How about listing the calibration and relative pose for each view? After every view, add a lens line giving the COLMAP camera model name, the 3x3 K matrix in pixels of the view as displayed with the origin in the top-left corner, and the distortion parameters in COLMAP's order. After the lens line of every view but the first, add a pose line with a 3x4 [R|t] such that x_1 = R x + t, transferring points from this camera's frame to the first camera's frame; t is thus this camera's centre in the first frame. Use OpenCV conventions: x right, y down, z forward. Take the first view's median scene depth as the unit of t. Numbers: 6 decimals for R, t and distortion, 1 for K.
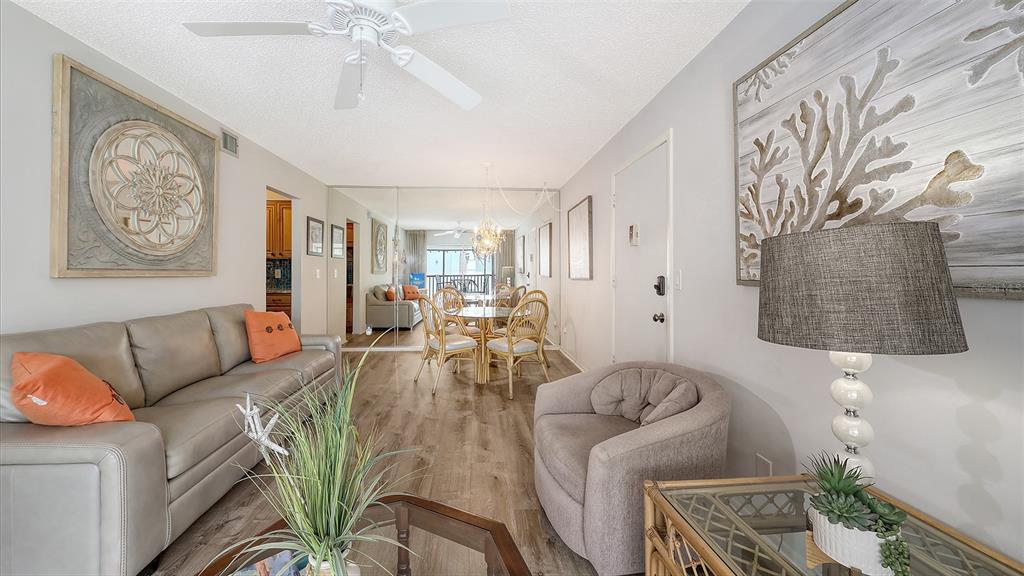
lens RADIAL K [[360.5, 0, 495.2], [0, 360.5, 269.9], [0, 0, 1]] dist [0.000397, 0.000050]
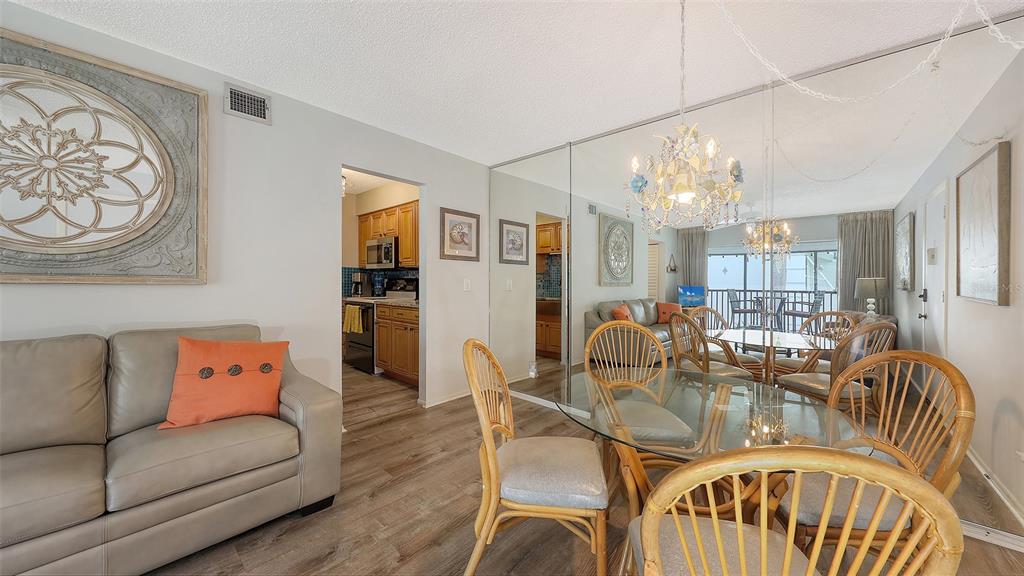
lens RADIAL K [[340.8, 0, 501.7], [0, 340.8, 280.0], [0, 0, 1]] dist [-0.003072, -0.000155]
pose [[0.680895, 0.005126, -0.732363, 0.150198], [-0.009286, 0.999956, -0.001634, 0.004232], [0.732322, 0.007913, 0.680913, 1.063628]]
